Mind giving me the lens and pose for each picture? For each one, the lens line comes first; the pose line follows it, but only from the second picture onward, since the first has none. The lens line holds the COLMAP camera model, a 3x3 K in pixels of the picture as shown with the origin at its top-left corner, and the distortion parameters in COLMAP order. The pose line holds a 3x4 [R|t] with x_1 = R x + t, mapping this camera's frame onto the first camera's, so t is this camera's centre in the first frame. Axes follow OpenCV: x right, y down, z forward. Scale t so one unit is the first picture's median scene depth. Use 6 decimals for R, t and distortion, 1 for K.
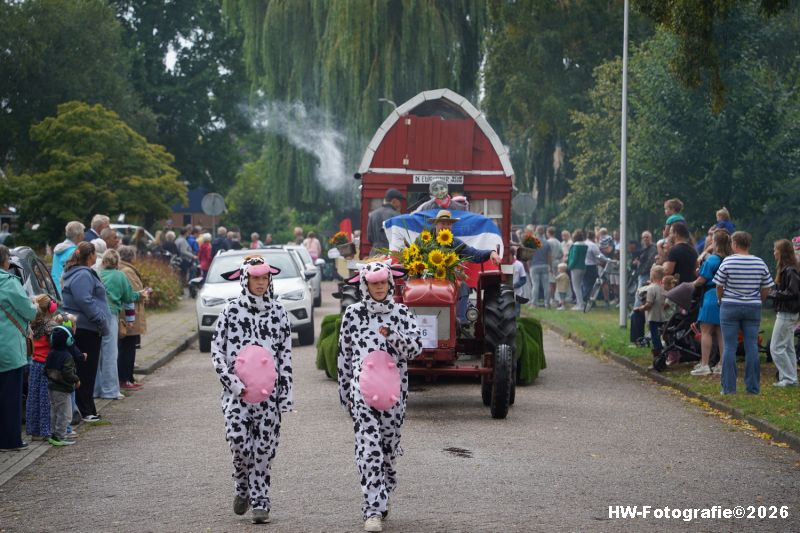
lens RADIAL K [[1105.3, 0, 407.2], [0, 1105.3, 263.4], [0, 0, 1]] dist [0.155721, 0.000000]
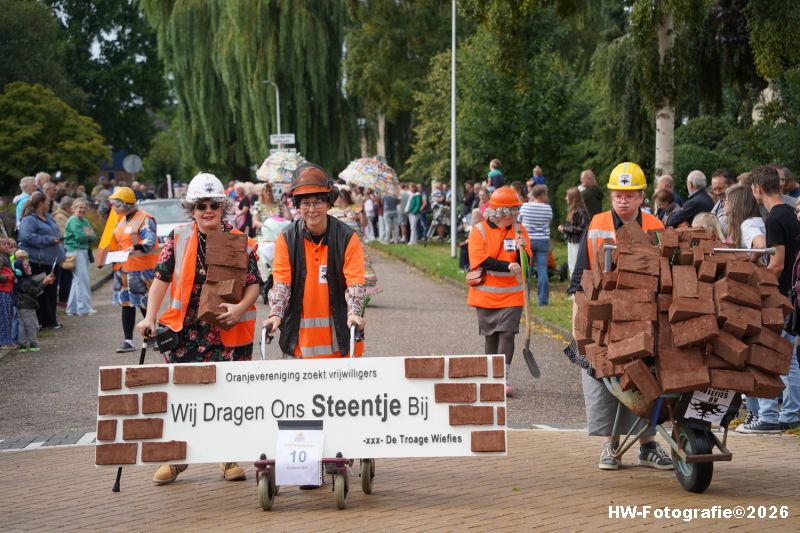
lens RADIAL K [[1105.3, 0, 412.3], [0, 1105.3, 283.5], [0, 0, 1]] dist [0.155721, 0.000000]
pose [[0.997691, -0.012693, 0.066722, 0.057239], [0.010877, 0.999562, 0.027521, 0.051639], [-0.067042, -0.026731, 0.997392, -0.299908]]
